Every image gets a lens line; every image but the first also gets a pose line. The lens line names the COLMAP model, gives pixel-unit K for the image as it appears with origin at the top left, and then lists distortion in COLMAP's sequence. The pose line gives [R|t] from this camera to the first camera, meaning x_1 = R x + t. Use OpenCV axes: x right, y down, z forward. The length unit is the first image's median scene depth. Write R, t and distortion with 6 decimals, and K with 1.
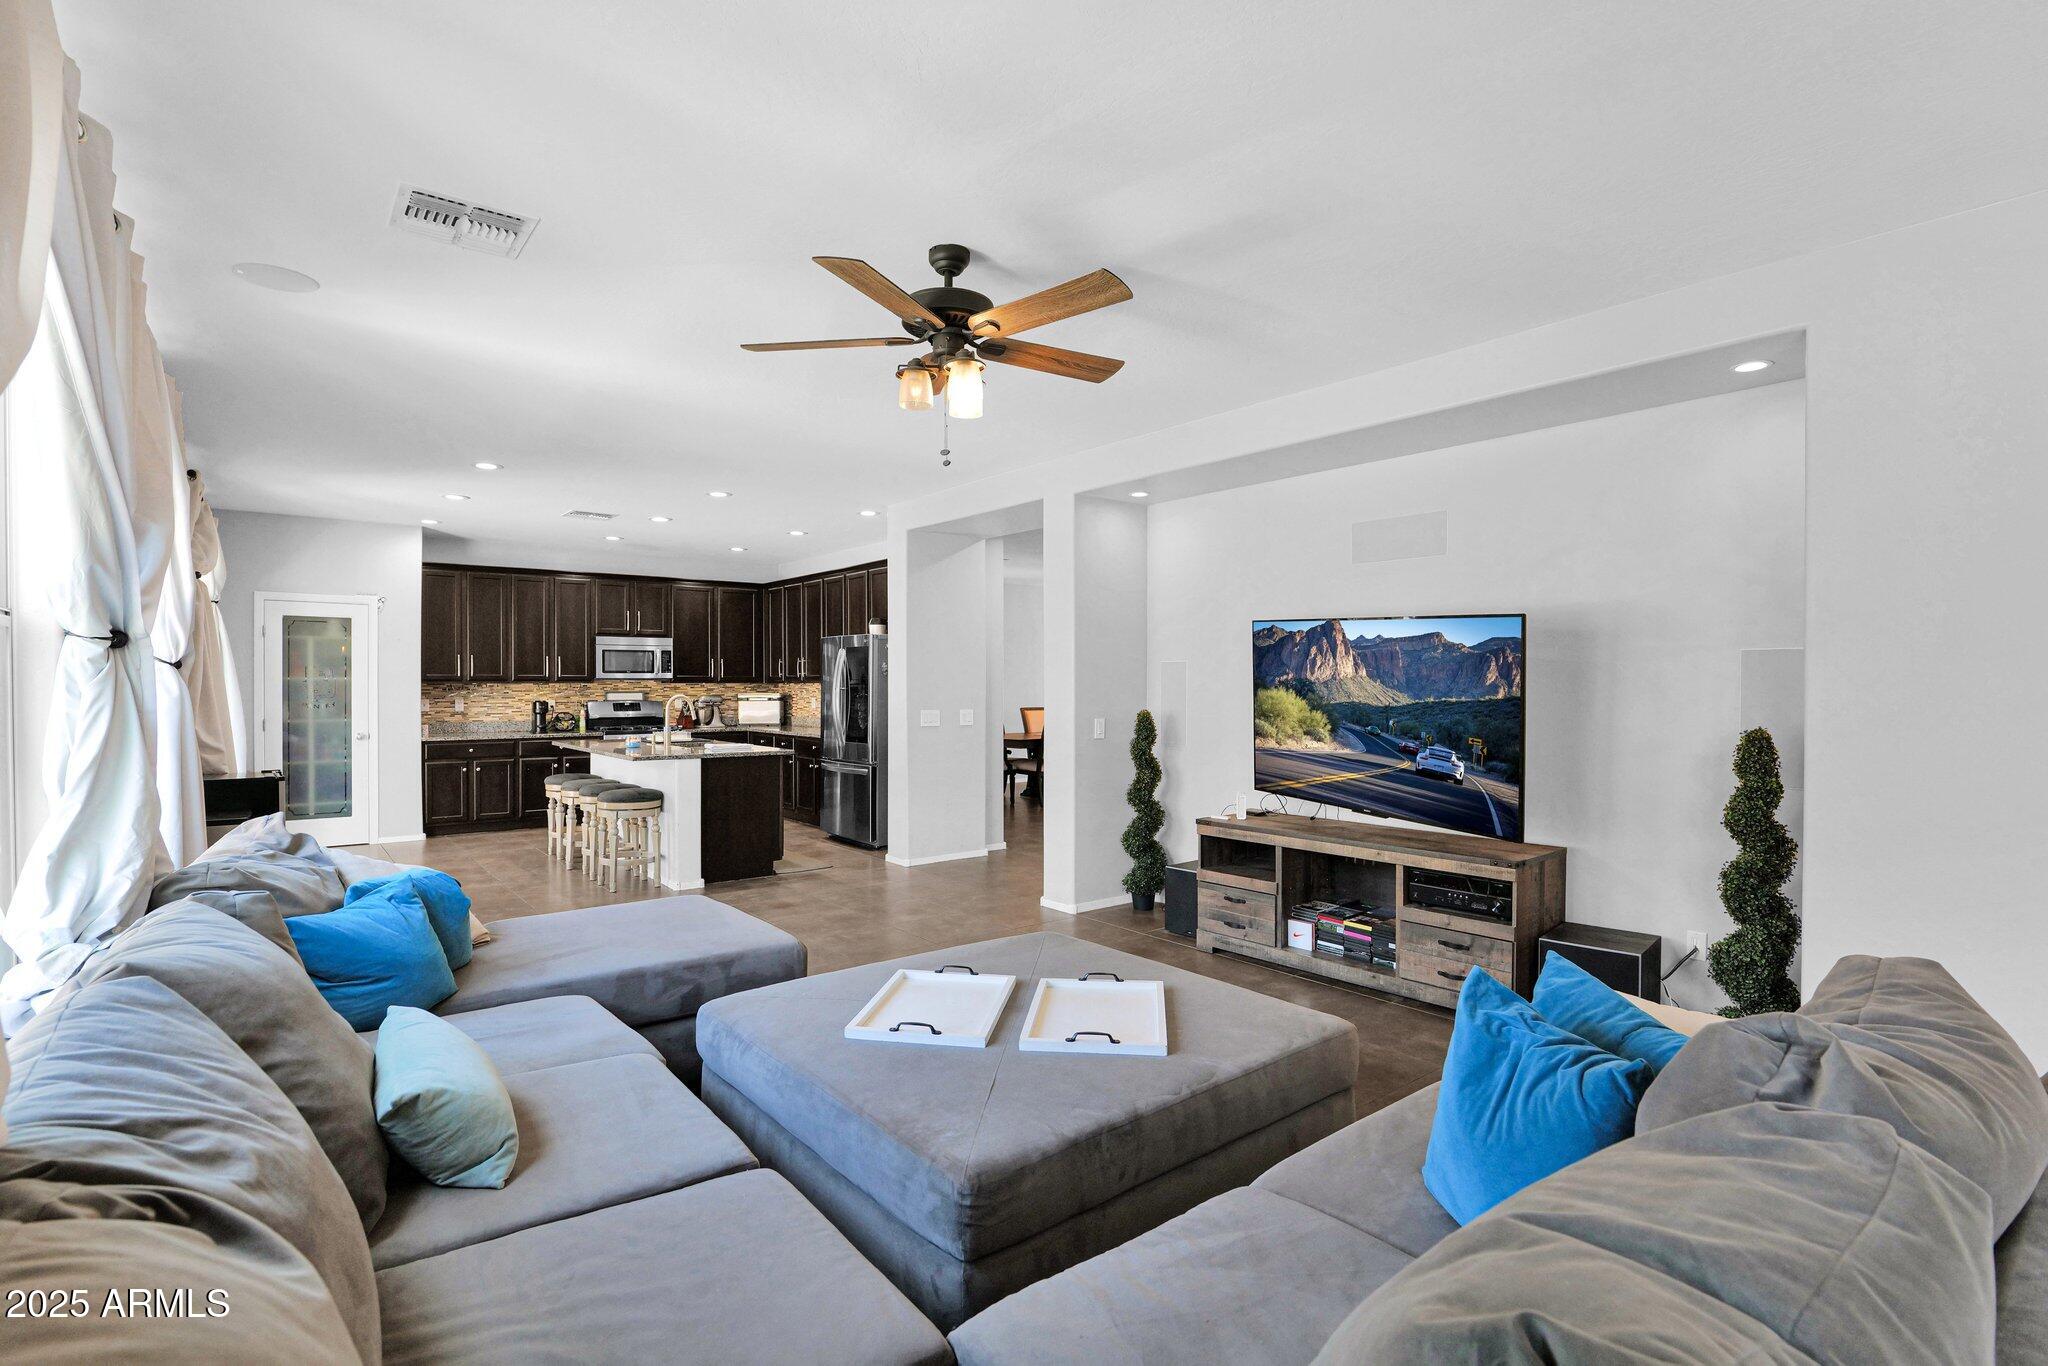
lens RADIAL K [[960.7, 0, 1018.5], [0, 960.7, 686.7], [0, 0, 1]] dist [-0.021488, 0.003812]
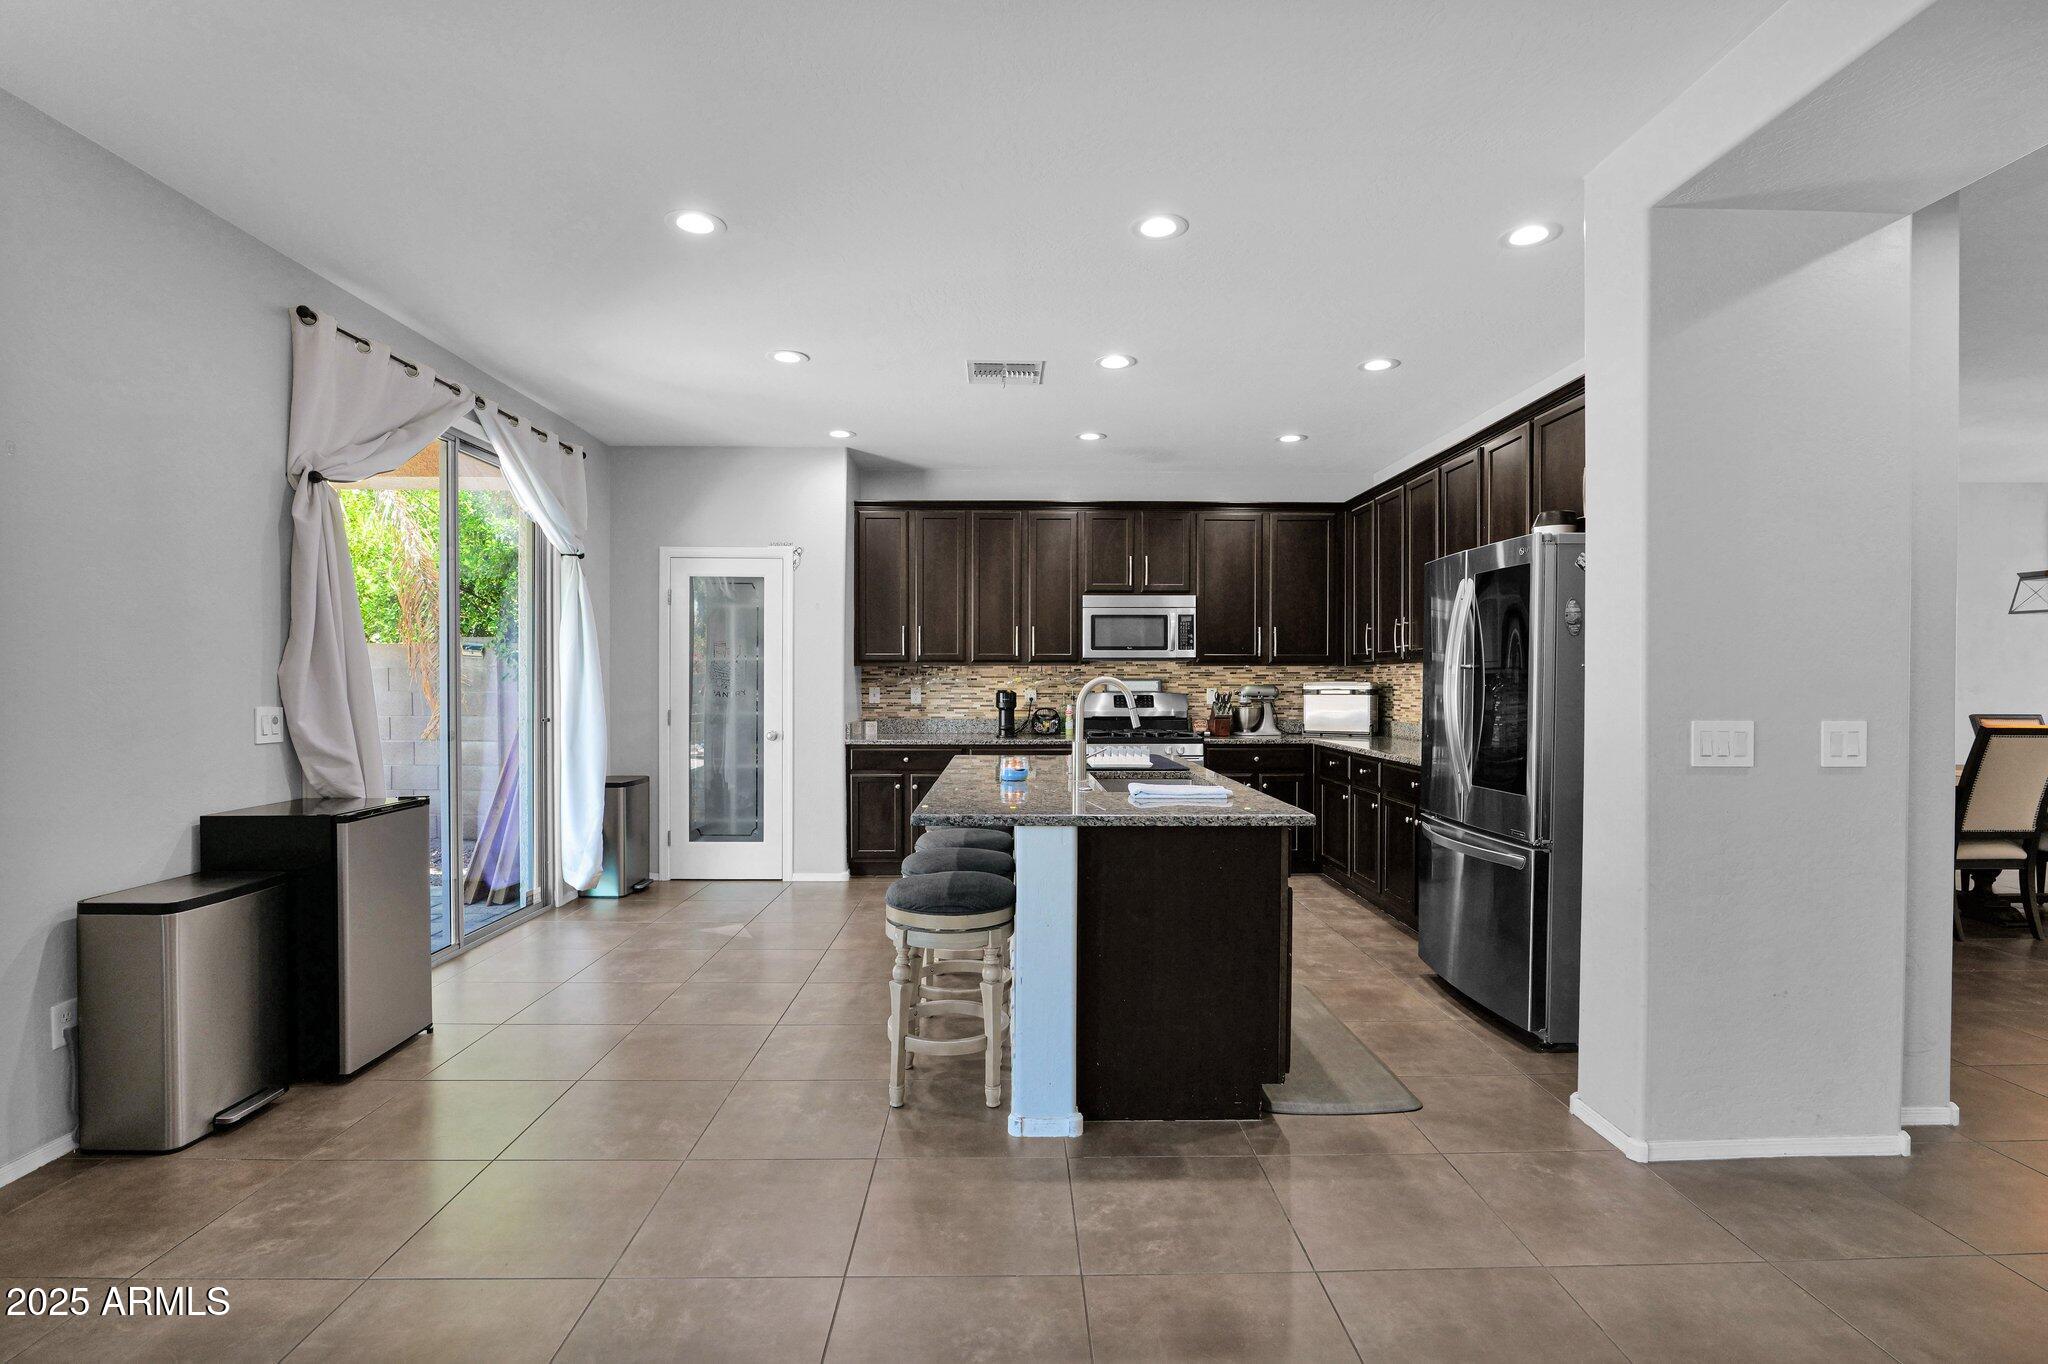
lens RADIAL K [[960.7, 0, 1029.6], [0, 960.7, 694.9], [0, 0, 1]] dist [-0.021488, 0.003812]
pose [[0.798334, 0.010149, -0.602129, -0.077628], [-0.003002, 0.999913, 0.012873, 0.010105], [0.602207, -0.008469, 0.798295, 0.522671]]
